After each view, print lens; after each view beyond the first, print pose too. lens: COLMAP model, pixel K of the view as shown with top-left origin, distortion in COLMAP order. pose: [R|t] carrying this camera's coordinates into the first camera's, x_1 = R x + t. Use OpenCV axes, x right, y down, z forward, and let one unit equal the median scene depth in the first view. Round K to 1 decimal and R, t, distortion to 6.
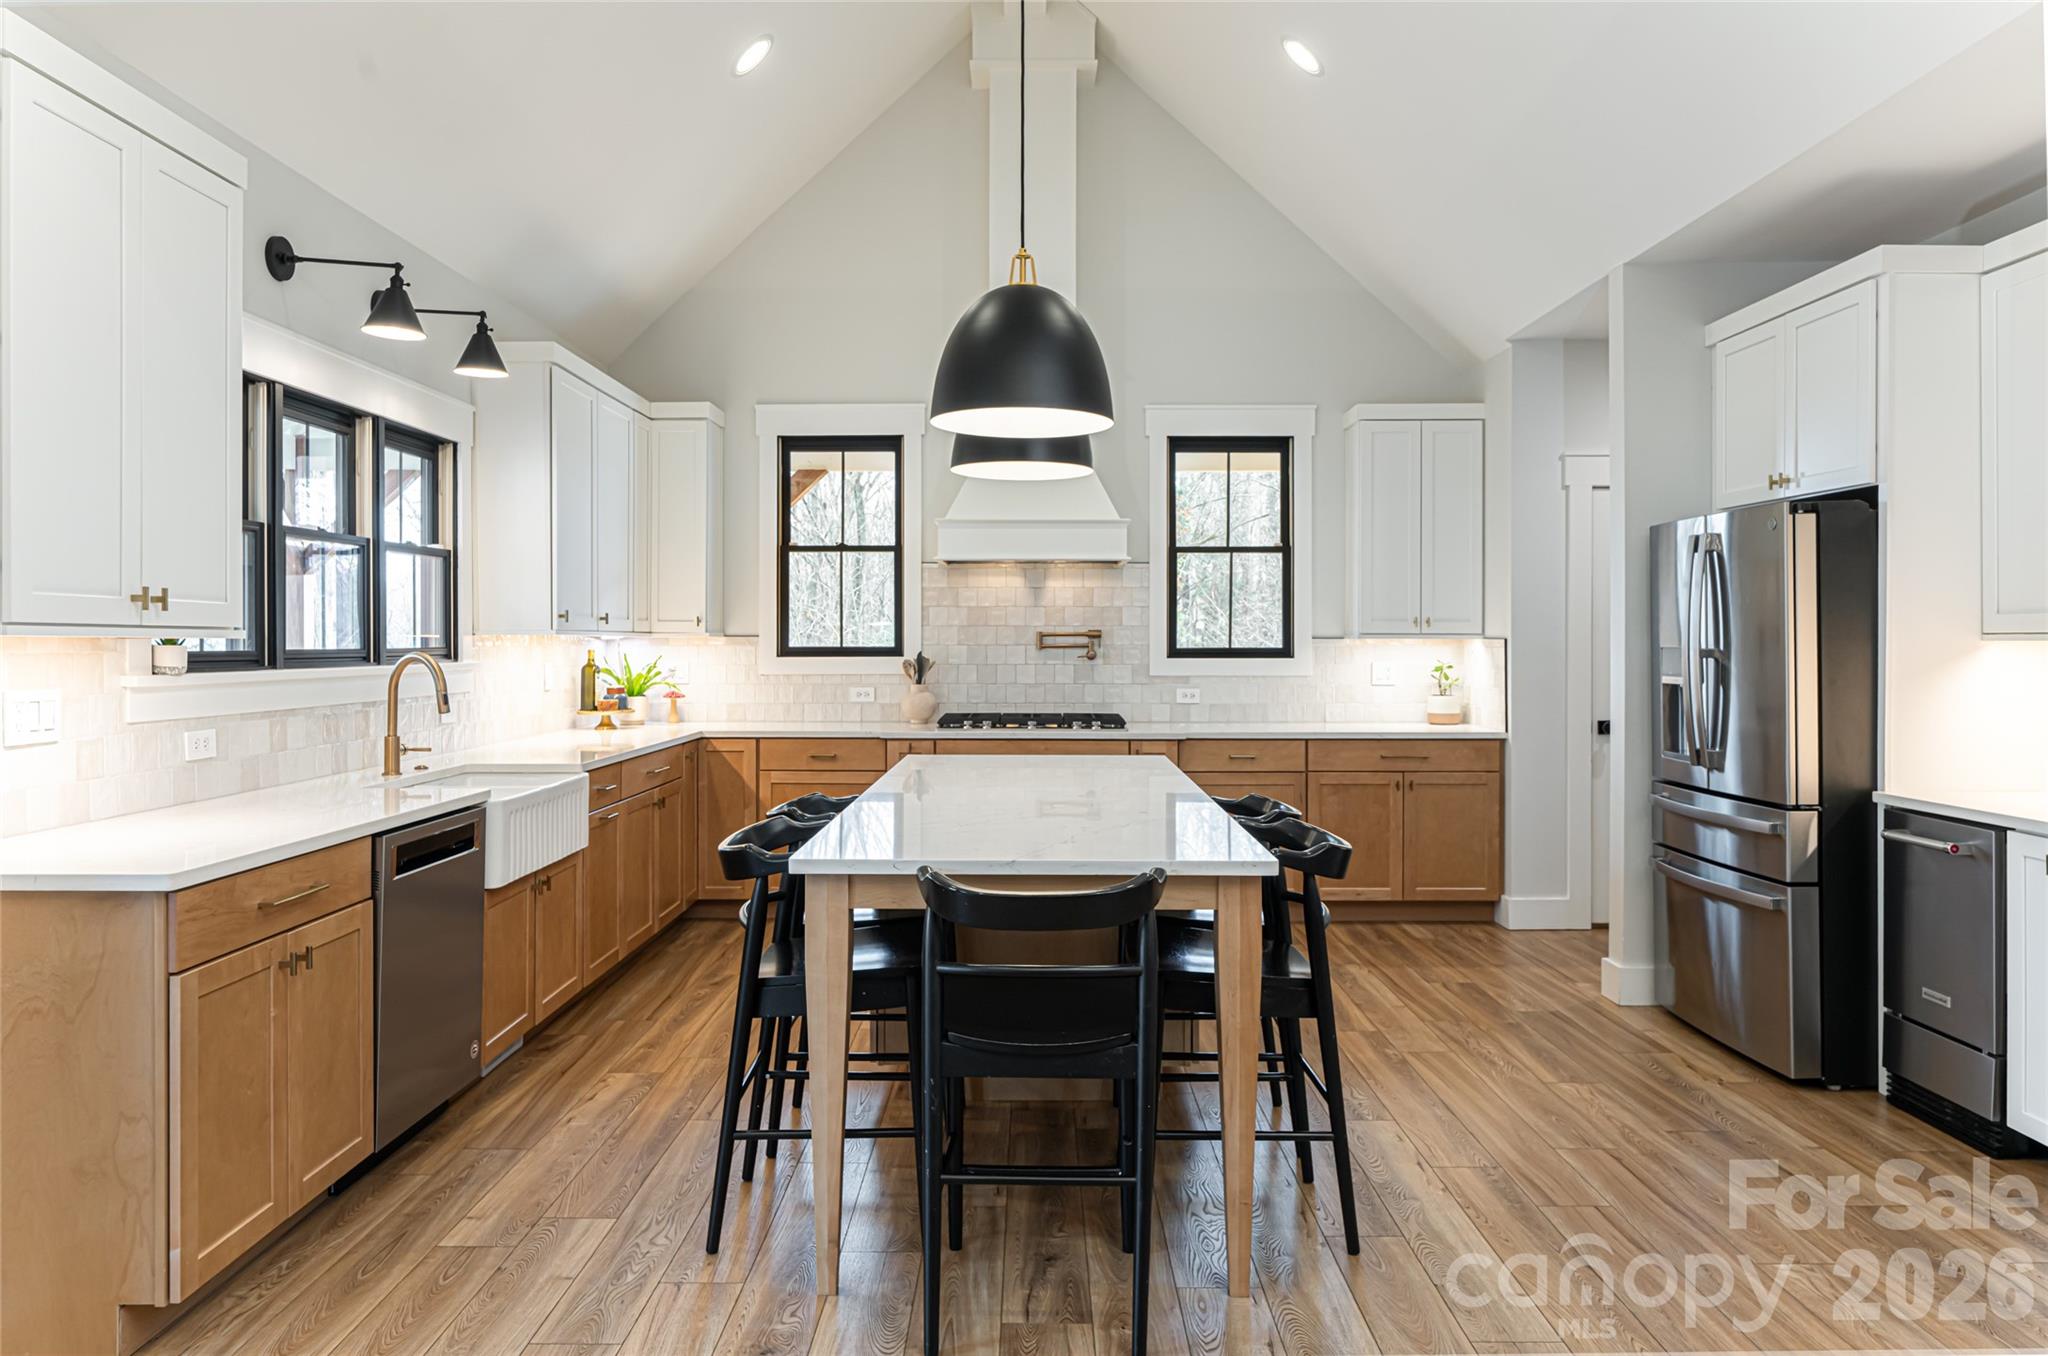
lens RADIAL K [[1372.9, 0, 1017.4], [0, 1372.9, 646.6], [0, 0, 1]] dist [-0.002368, -0.001179]
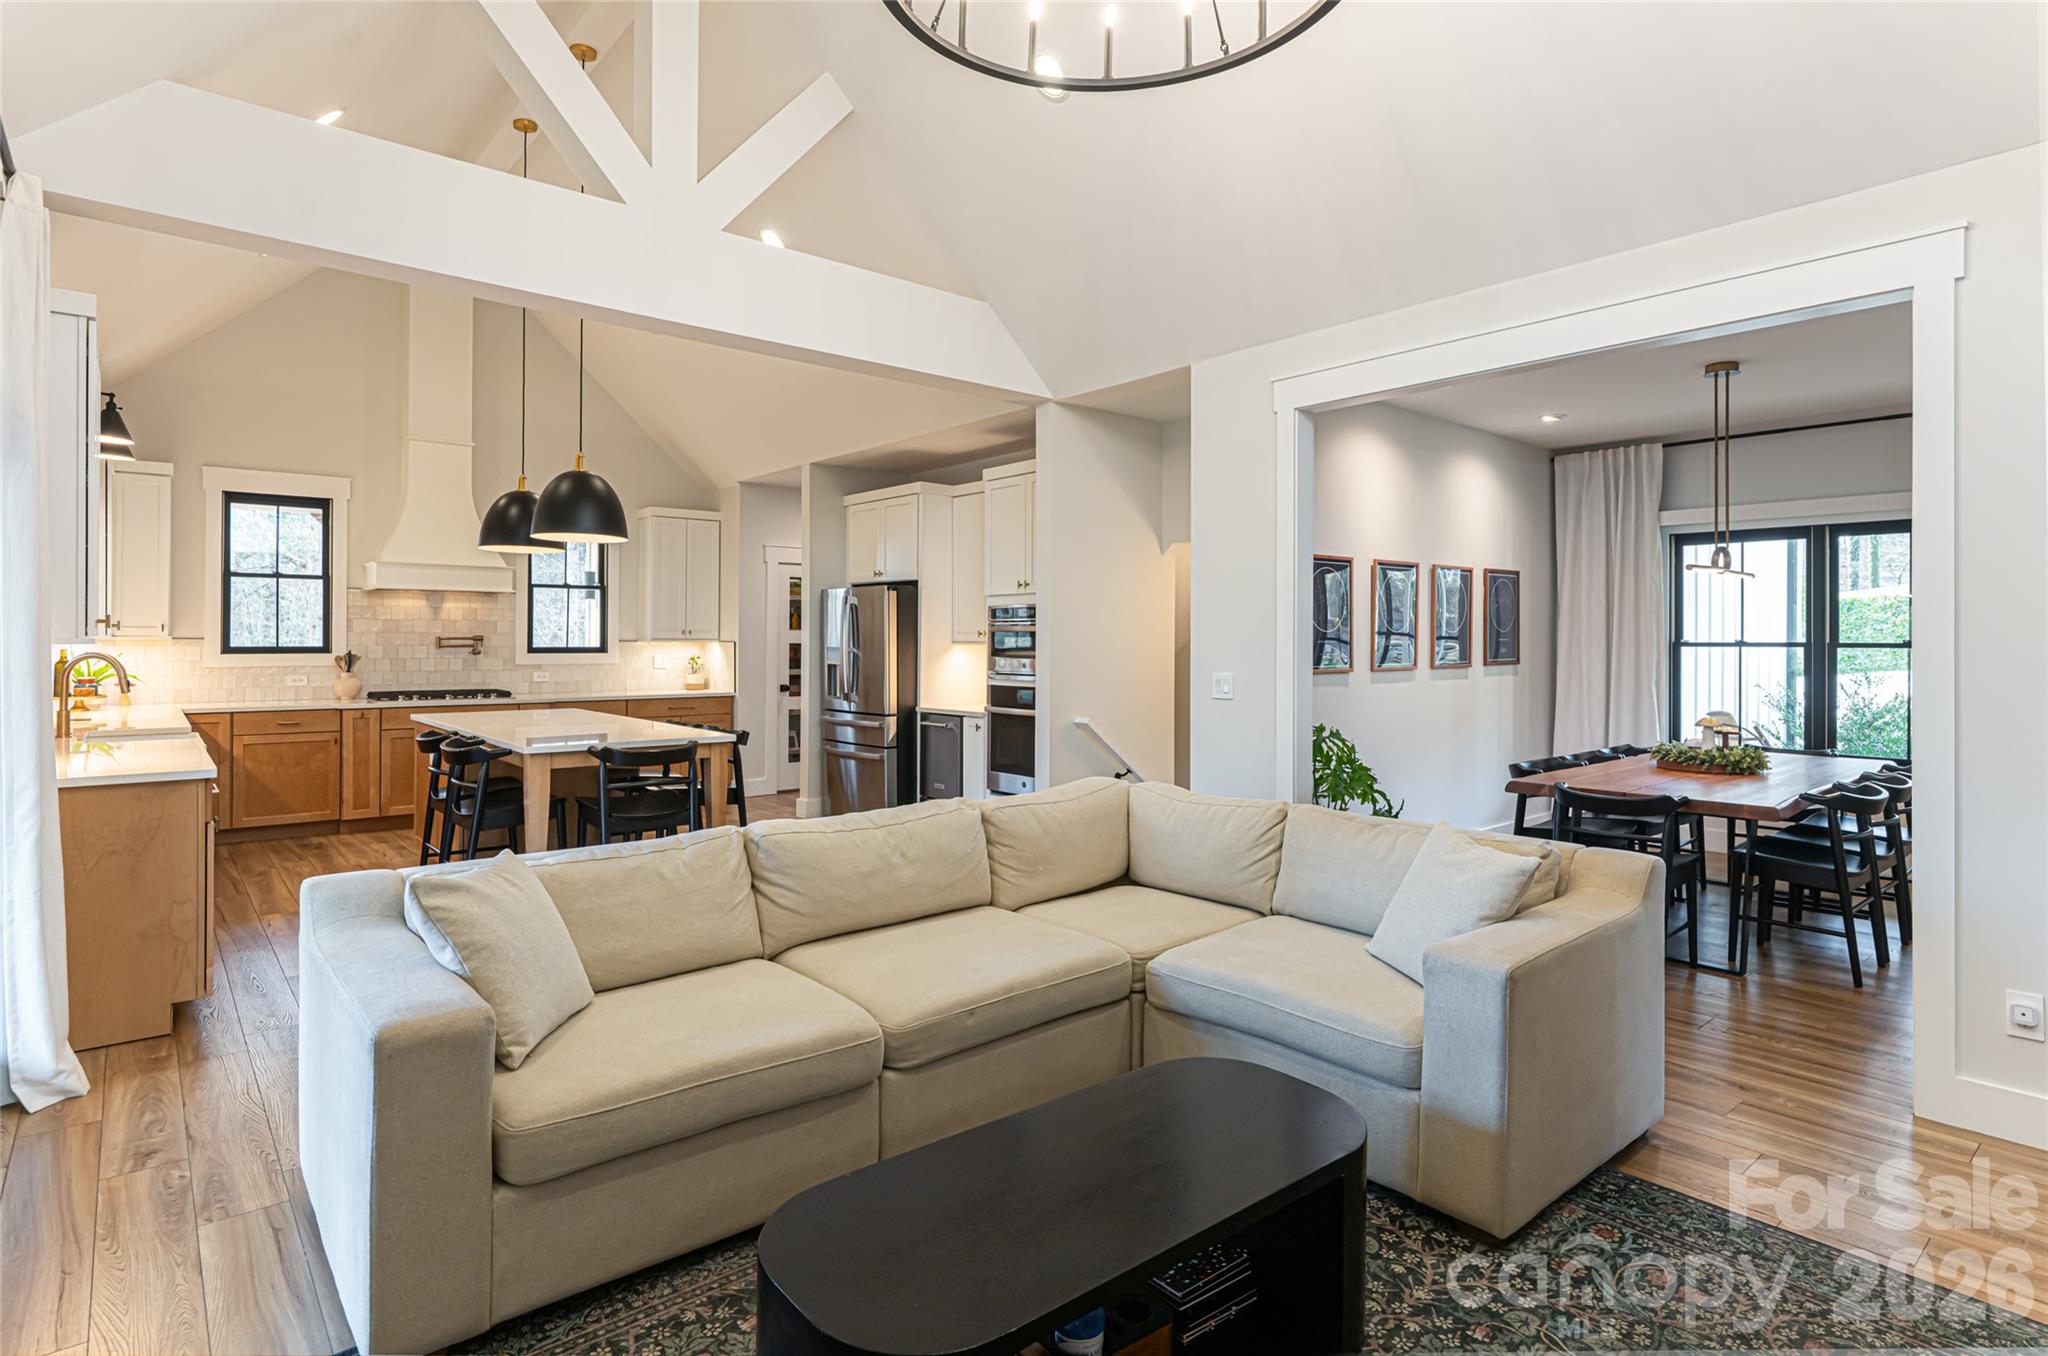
lens RADIAL K [[1055.9, 0, 1019.7], [0, 1055.9, 637.7], [0, 0, 1]] dist [-0.001420, -0.000353]
pose [[0.756497, 0.003923, 0.653986, -0.261314], [-0.000348, 0.999984, -0.005597, -0.003154], [-0.653997, 0.004006, 0.756486, -0.302833]]
